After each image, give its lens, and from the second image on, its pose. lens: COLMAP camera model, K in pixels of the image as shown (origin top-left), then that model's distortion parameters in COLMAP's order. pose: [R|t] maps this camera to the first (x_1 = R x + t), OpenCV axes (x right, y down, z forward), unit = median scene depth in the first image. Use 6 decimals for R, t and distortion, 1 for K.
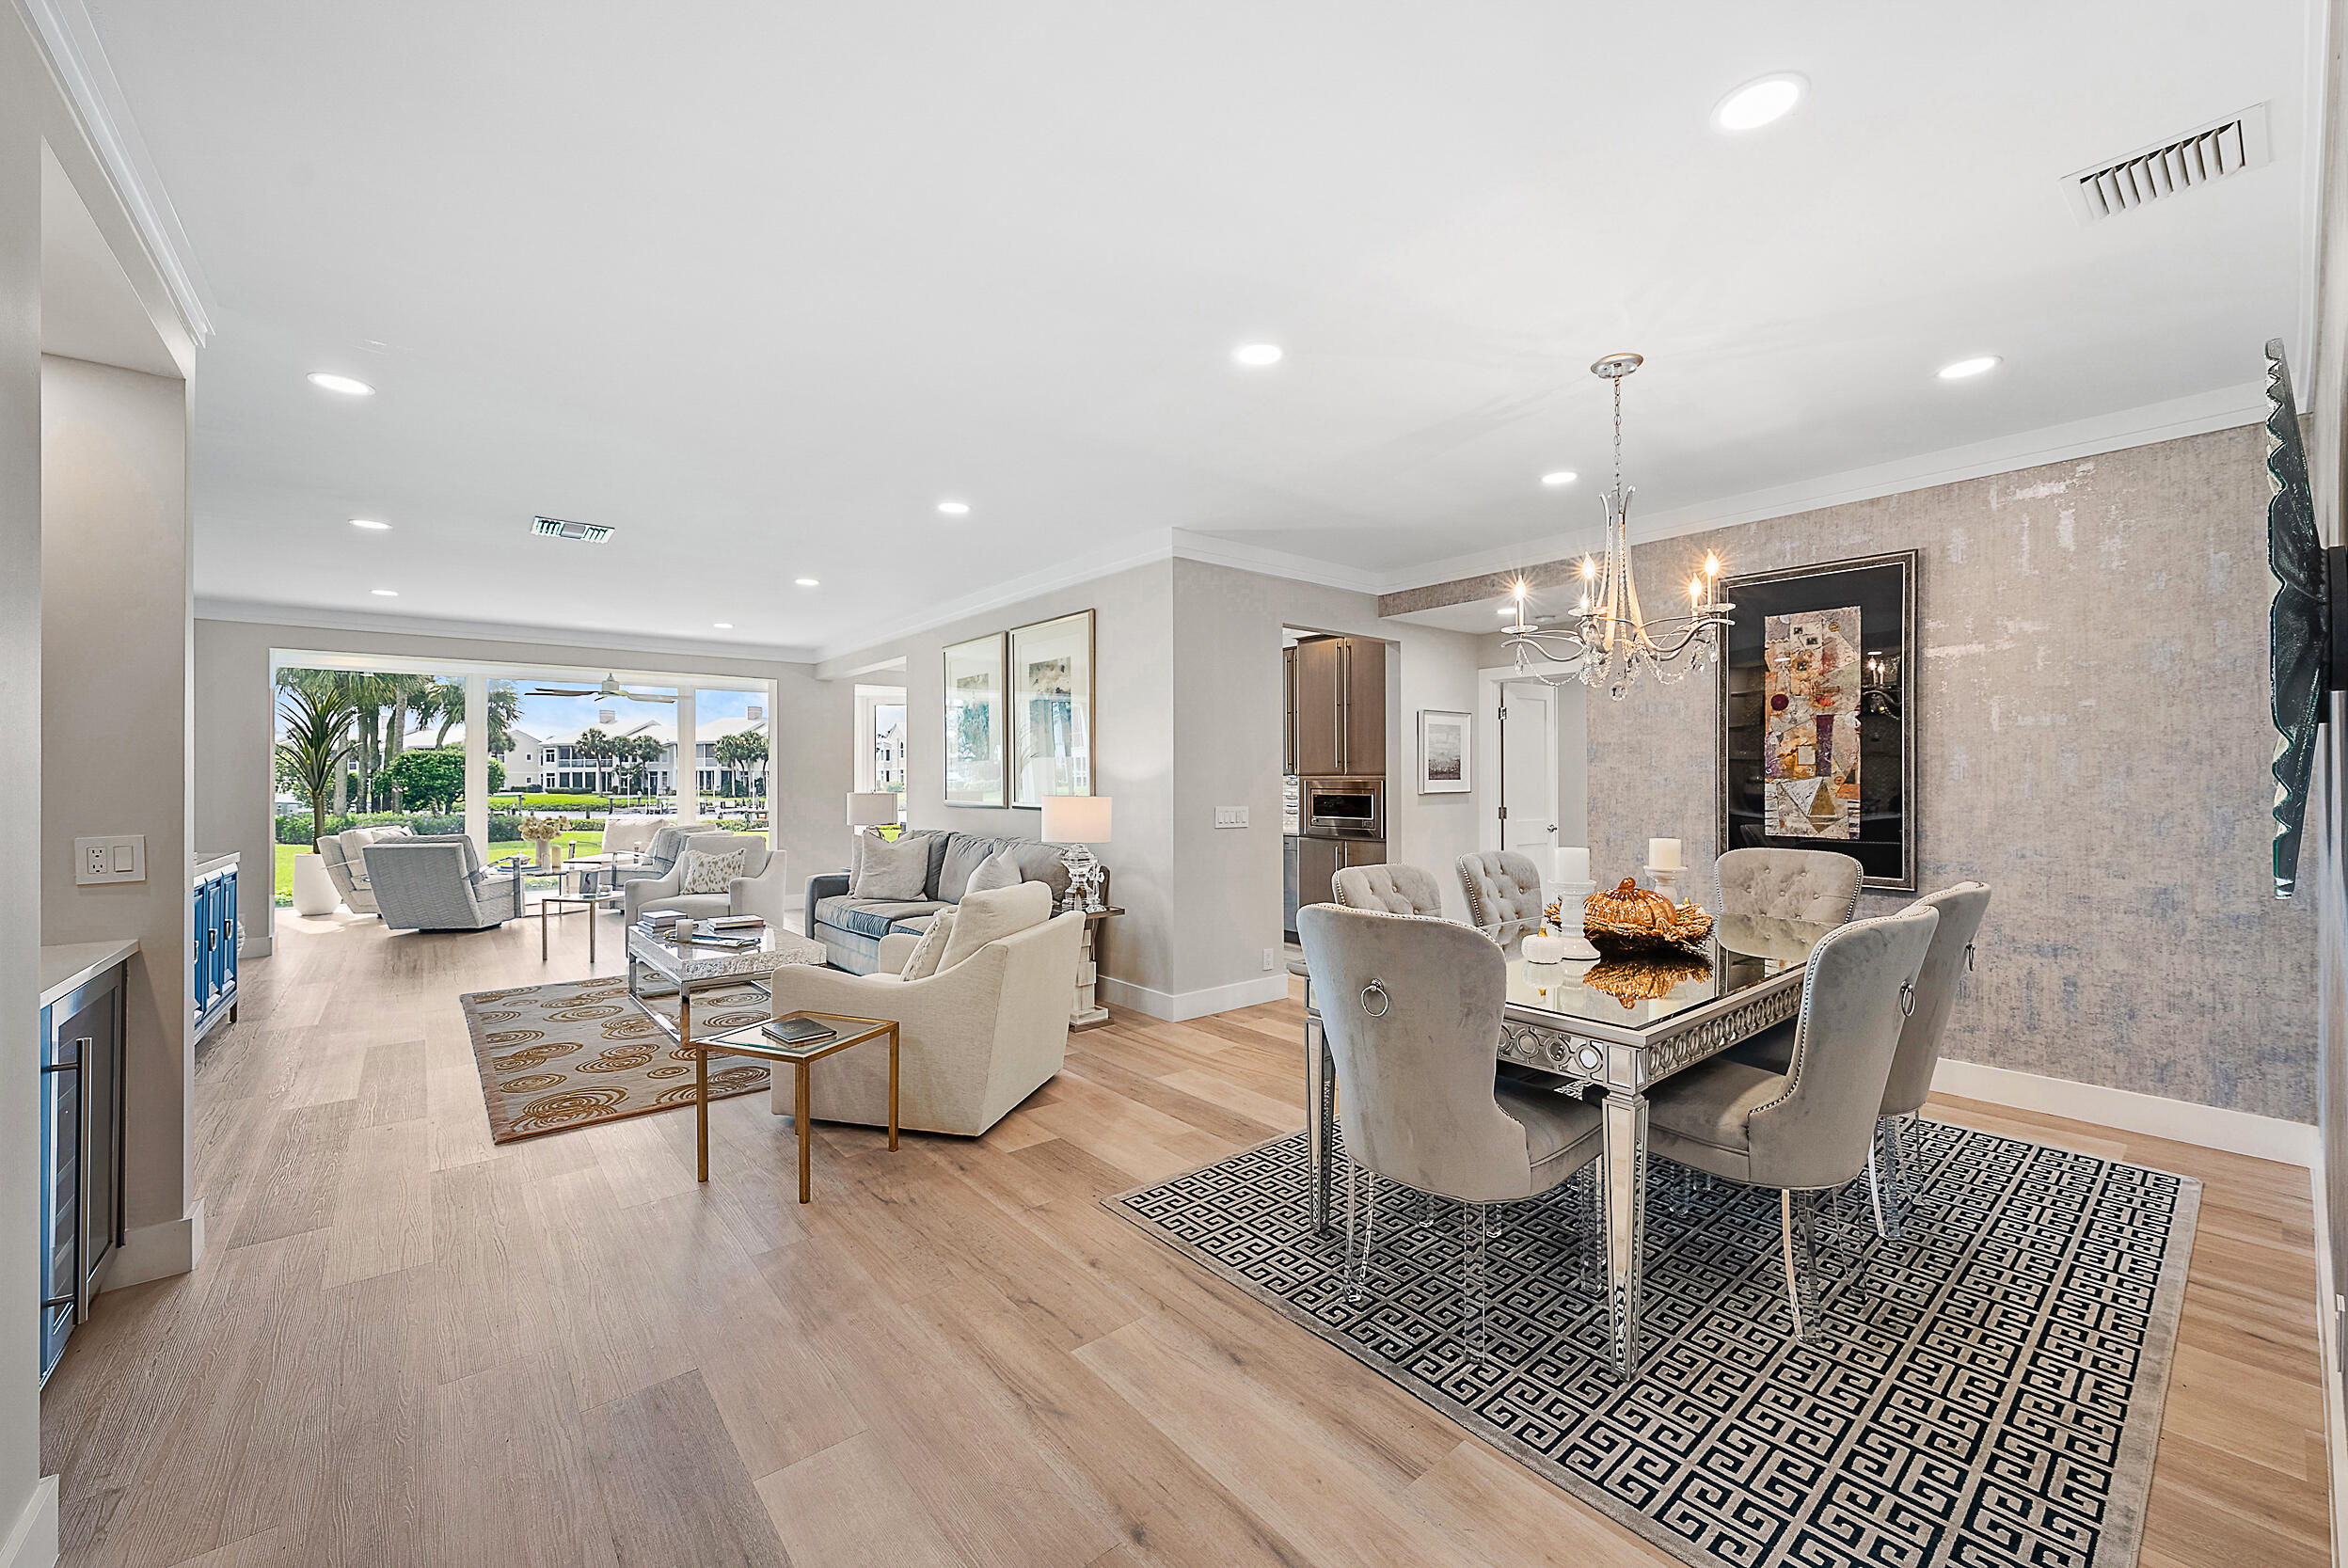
lens RADIAL K [[922.2, 0, 1174.0], [0, 922.2, 784.0], [0, 0, 1]] dist [-0.000621, -0.000307]
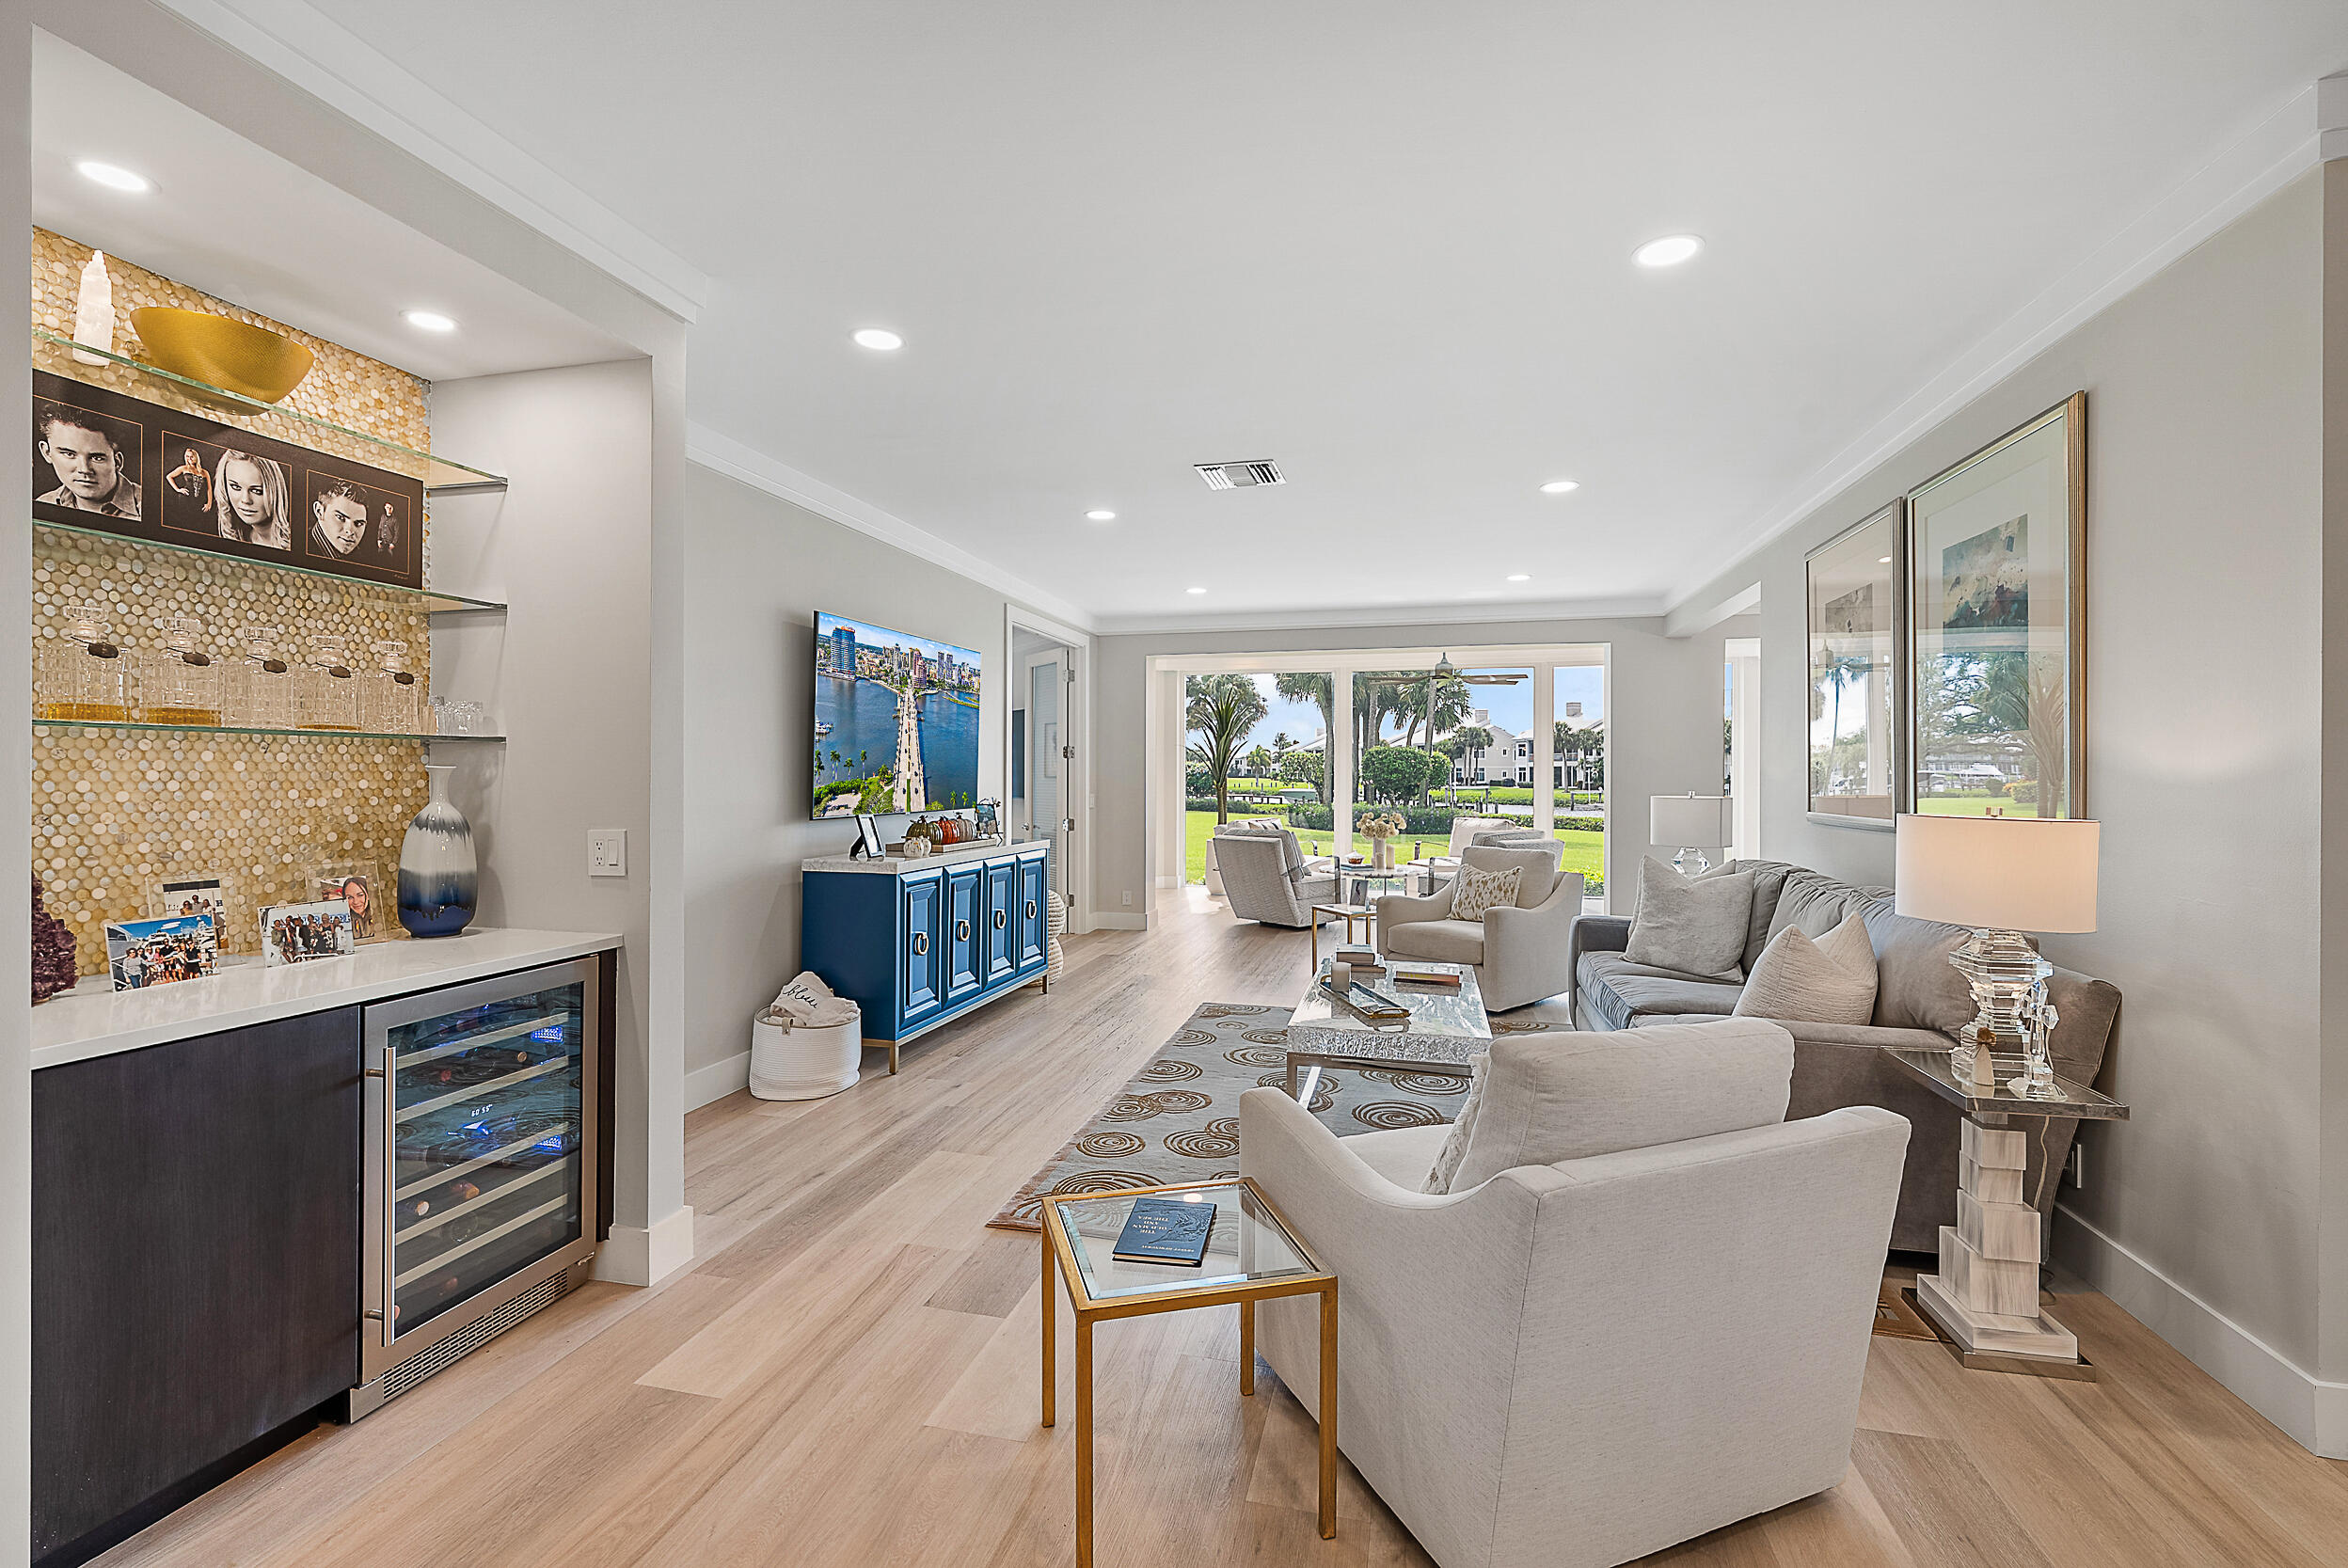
lens RADIAL K [[1022.8, 0, 1174.0], [0, 1022.8, 784.0], [0, 0, 1]] dist [0.000868, 0.000769]
pose [[0.595907, 0.011484, -0.802971, 0.030900], [-0.007867, 0.999933, 0.008463, -0.002017], [0.803015, 0.001273, 0.595958, 0.237906]]
